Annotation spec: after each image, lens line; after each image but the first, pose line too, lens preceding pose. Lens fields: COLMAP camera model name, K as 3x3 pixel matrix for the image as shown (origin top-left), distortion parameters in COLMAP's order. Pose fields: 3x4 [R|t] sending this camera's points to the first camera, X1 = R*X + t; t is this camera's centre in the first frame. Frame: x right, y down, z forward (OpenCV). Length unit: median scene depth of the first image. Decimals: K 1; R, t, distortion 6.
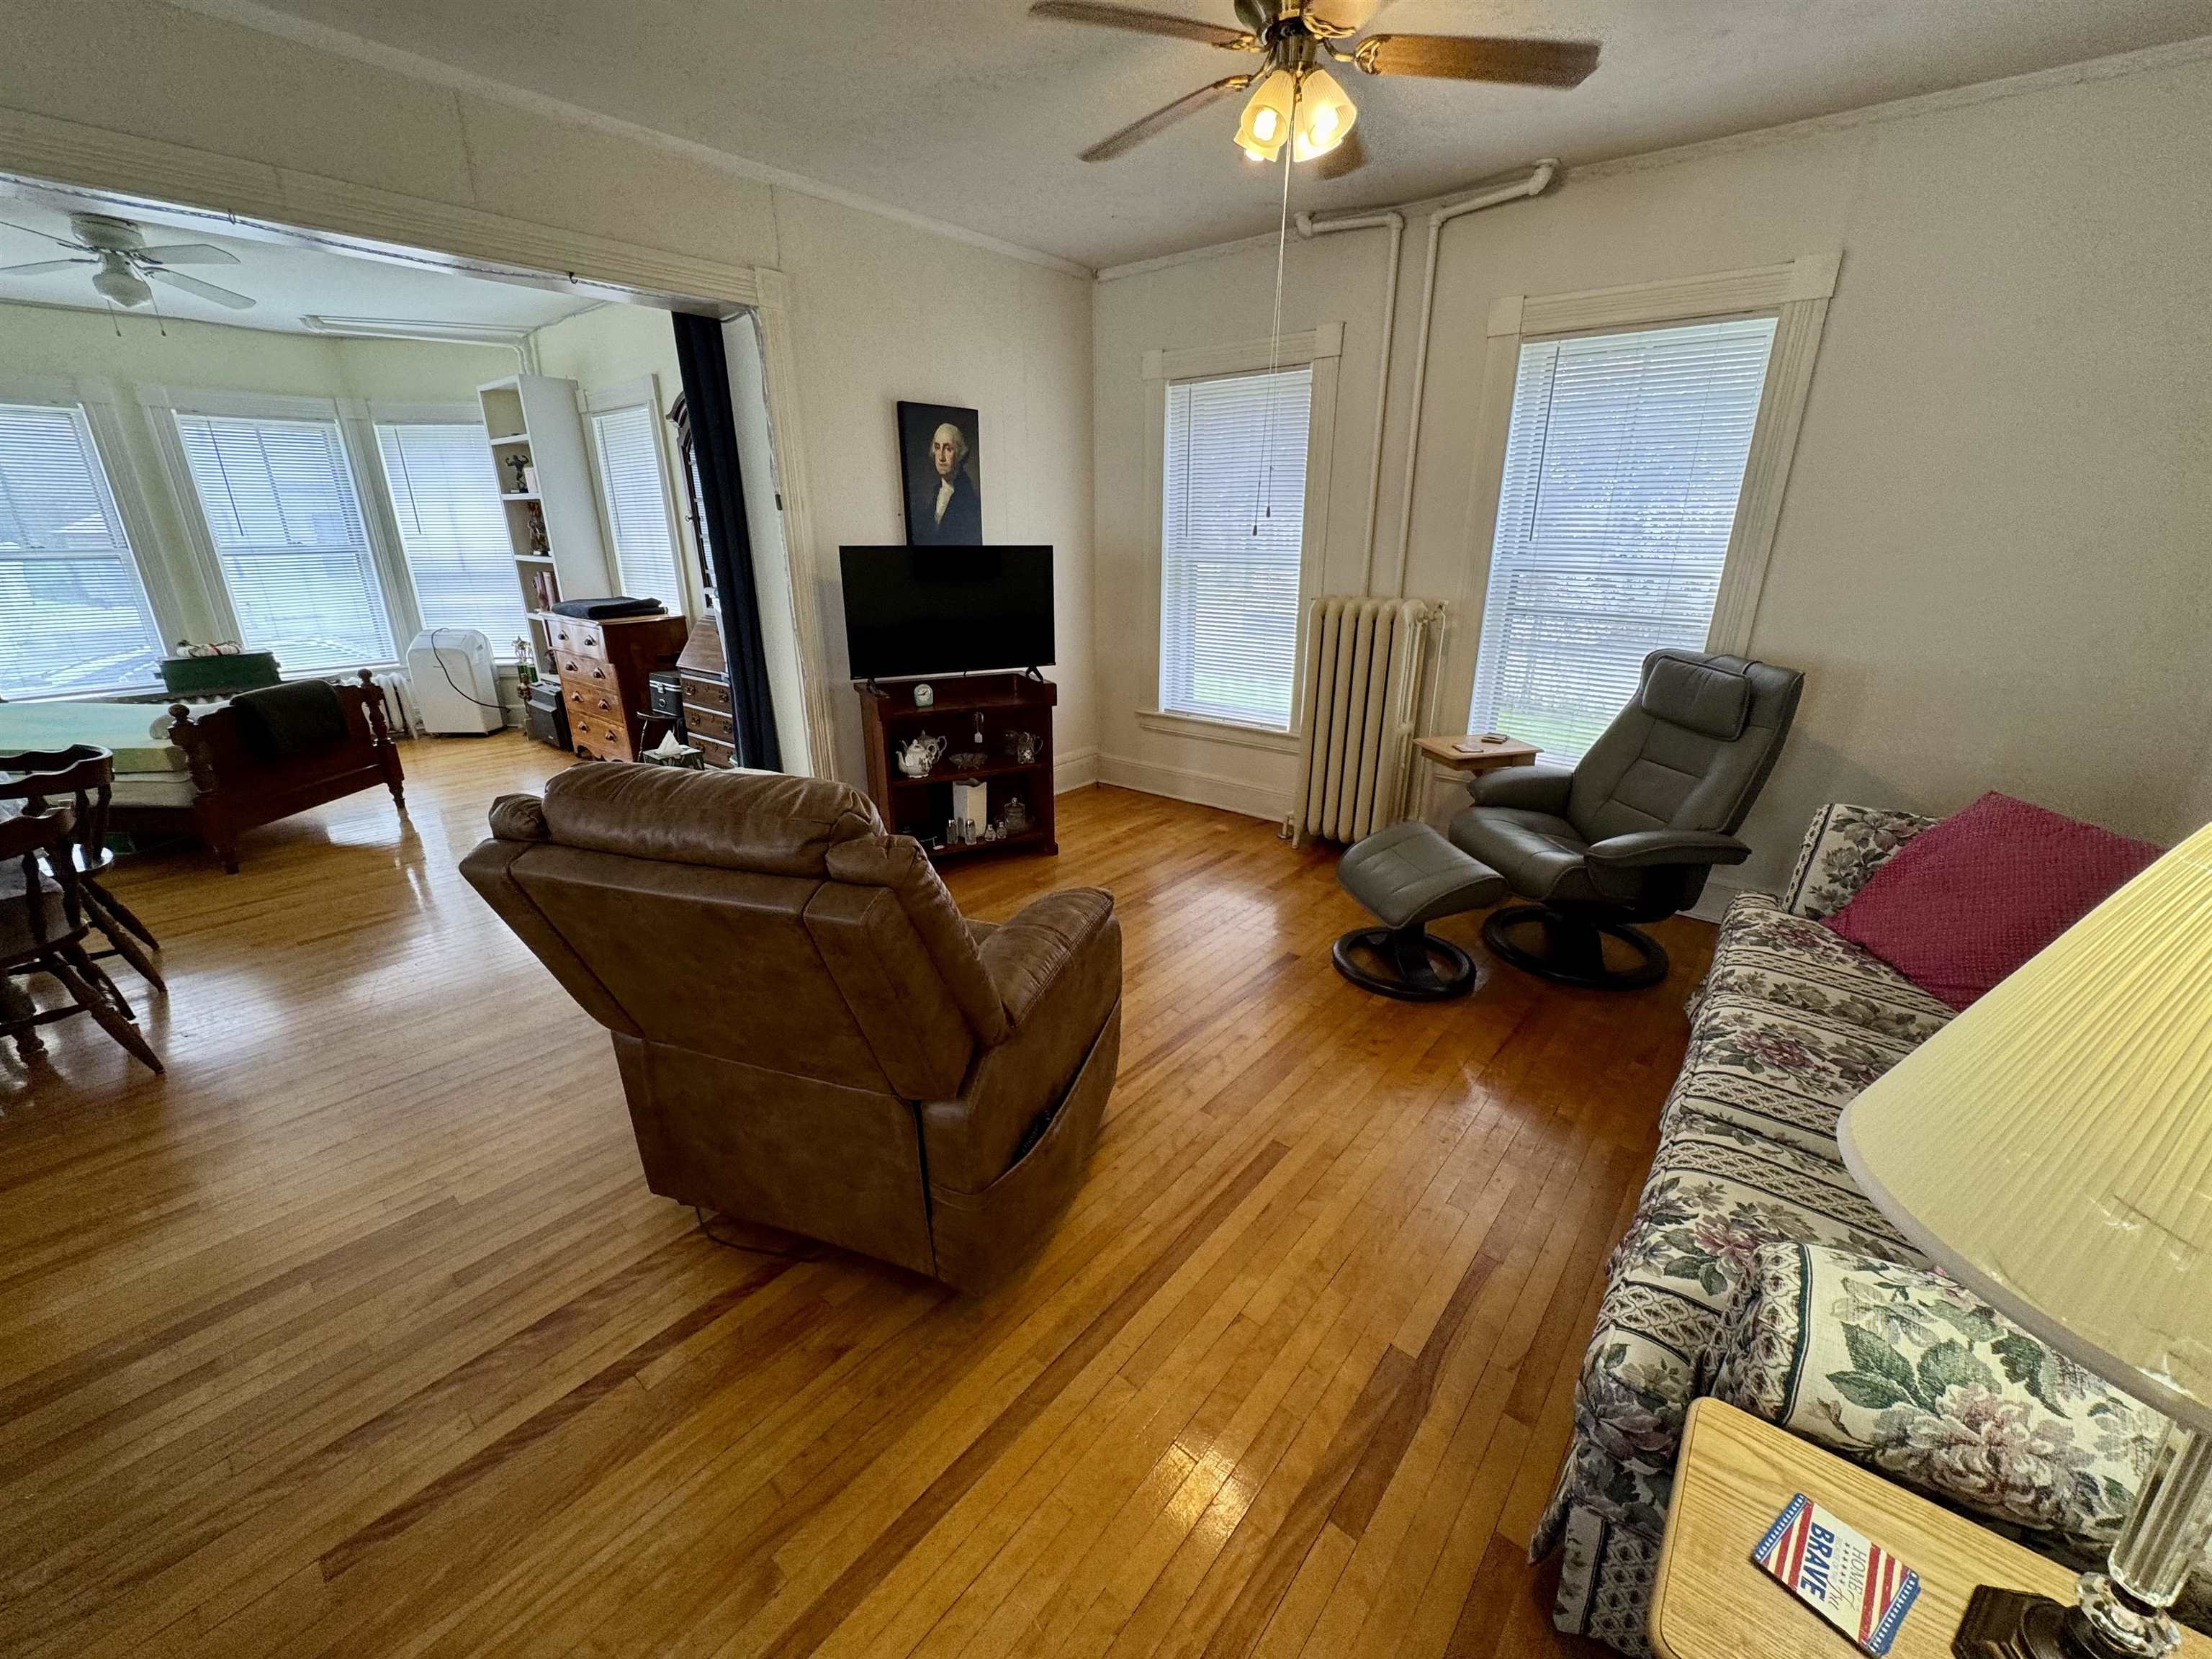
lens RADIAL K [[879.6, 0, 1112.8], [0, 879.6, 831.1], [0, 0, 1]] dist [-0.002602, -0.000023]
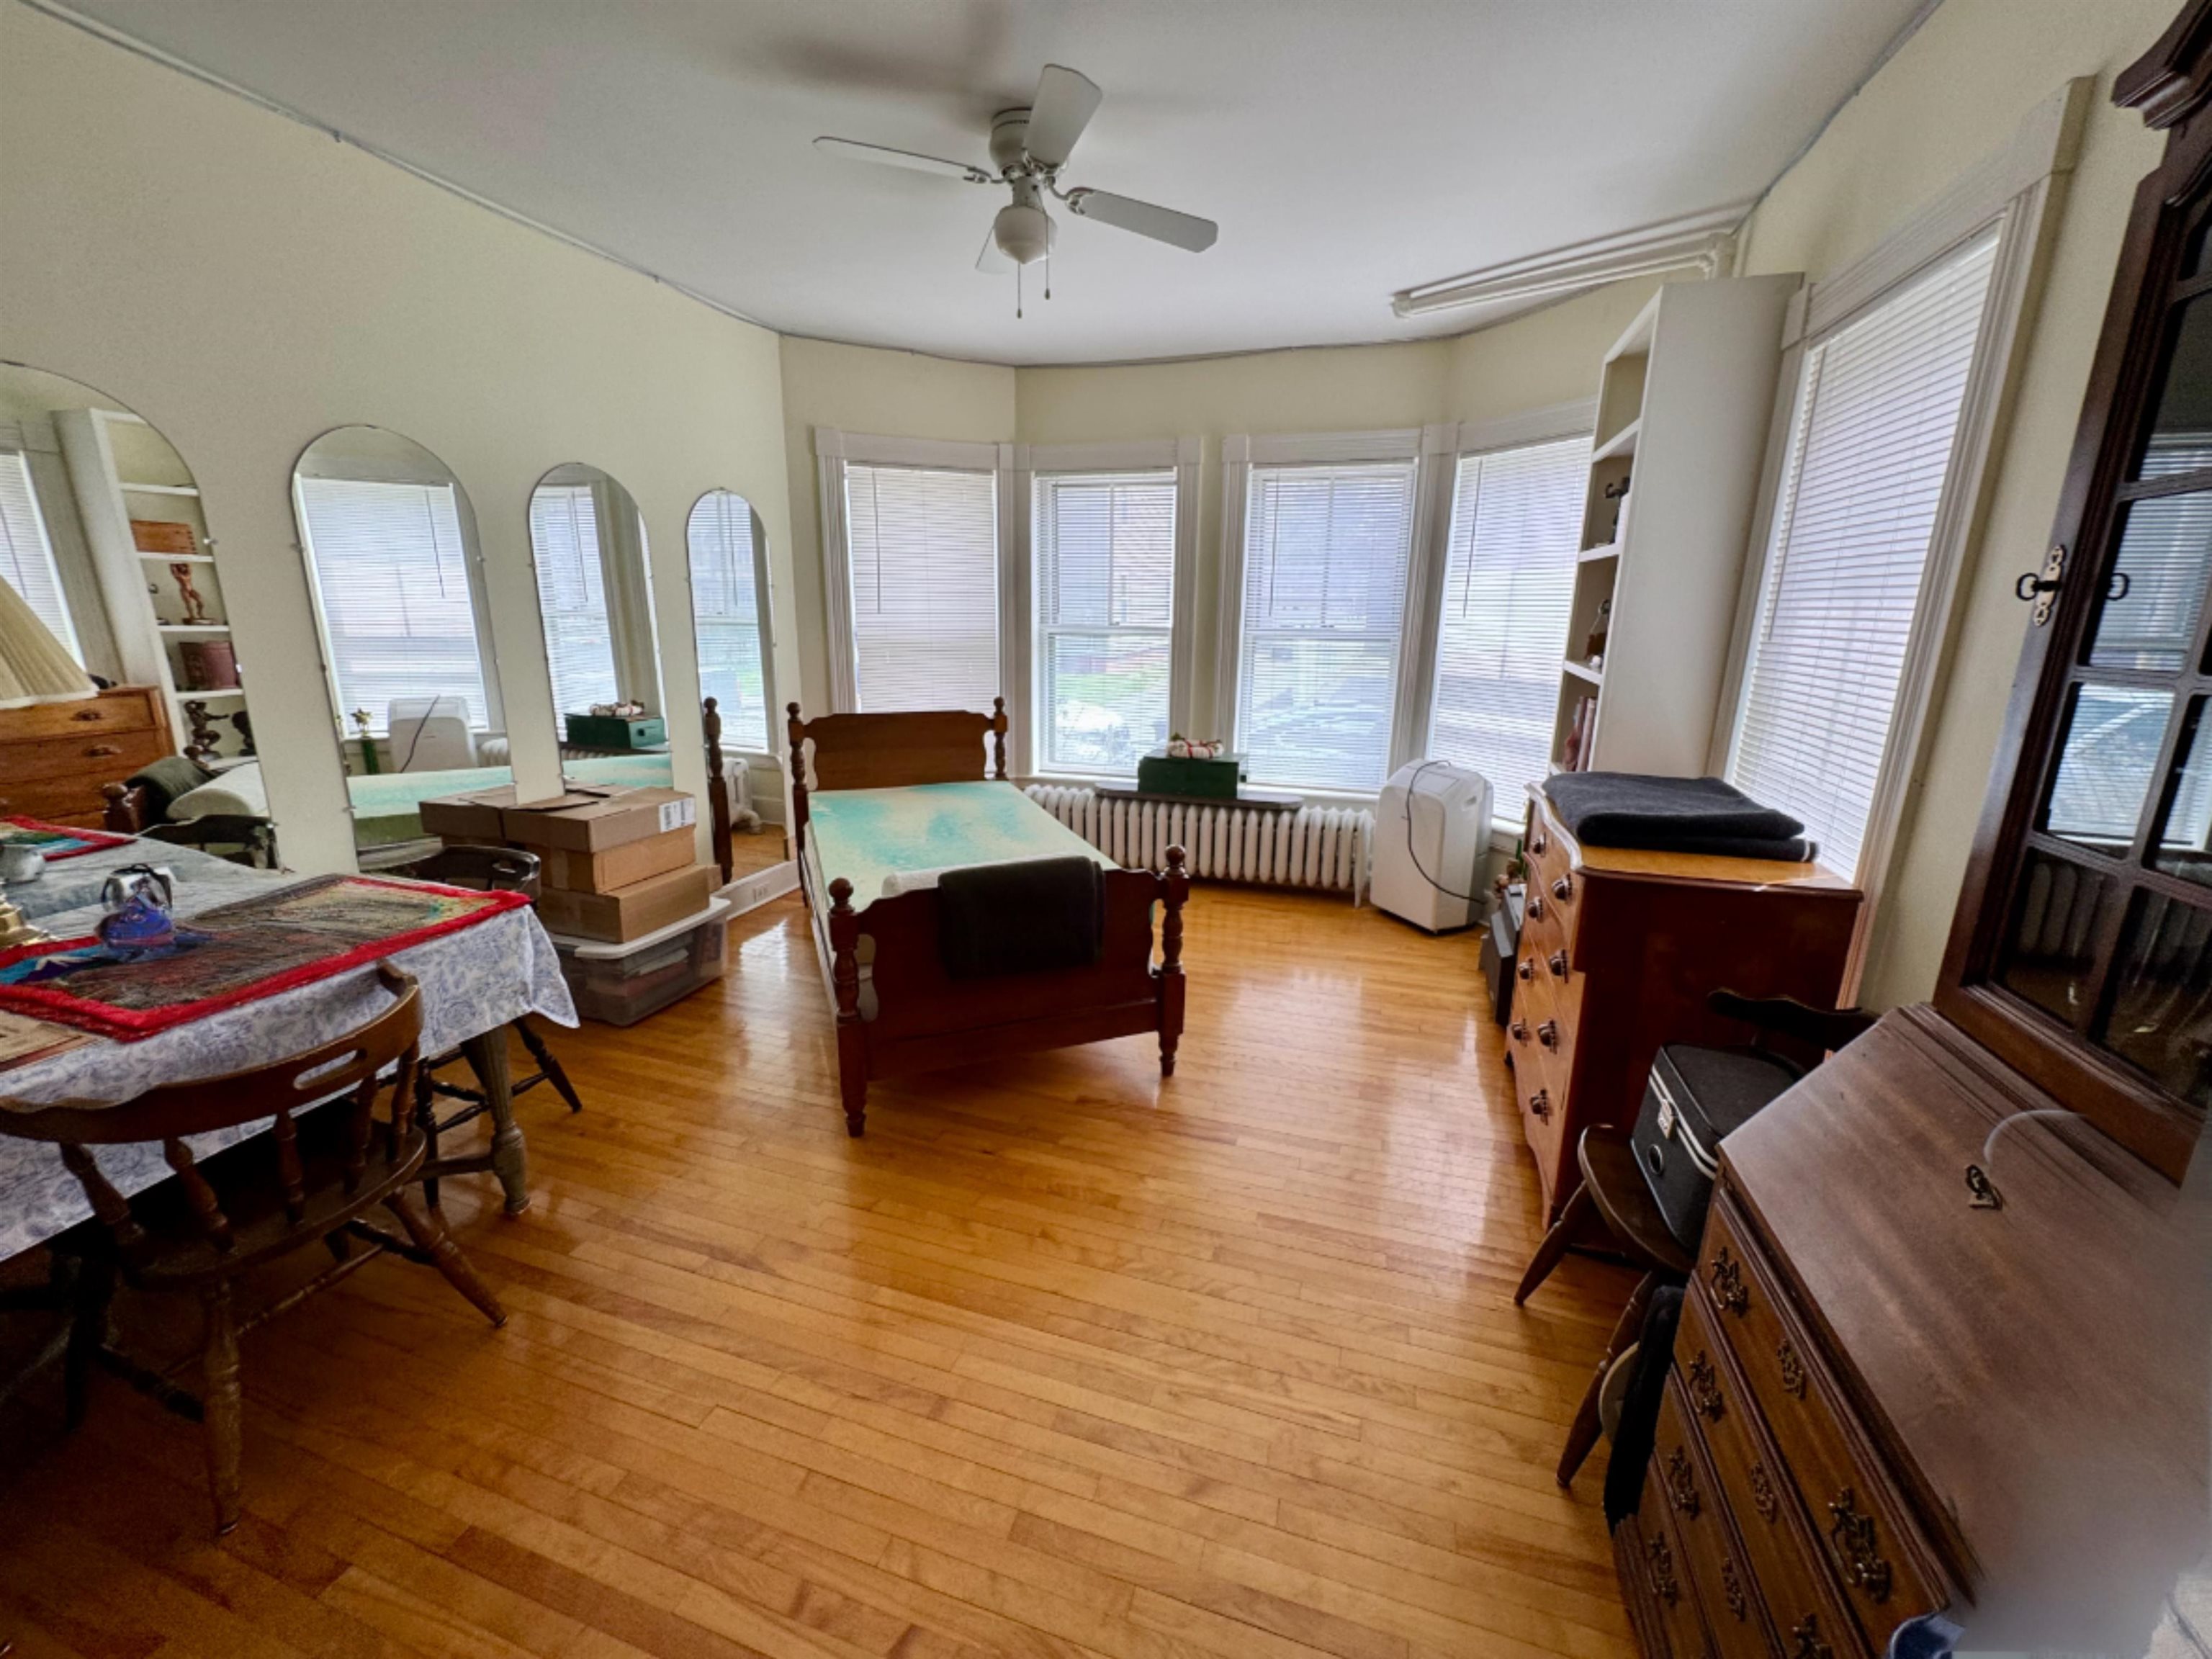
lens RADIAL K [[879.6, 0, 1112.8], [0, 879.6, 831.1], [0, 0, 1]] dist [-0.002602, -0.000023]
pose [[0.380323, 0.237540, -0.893828, -0.281727], [-0.316521, 0.941523, 0.115536, -0.195511], [0.869005, 0.238975, 0.433269, 0.561999]]
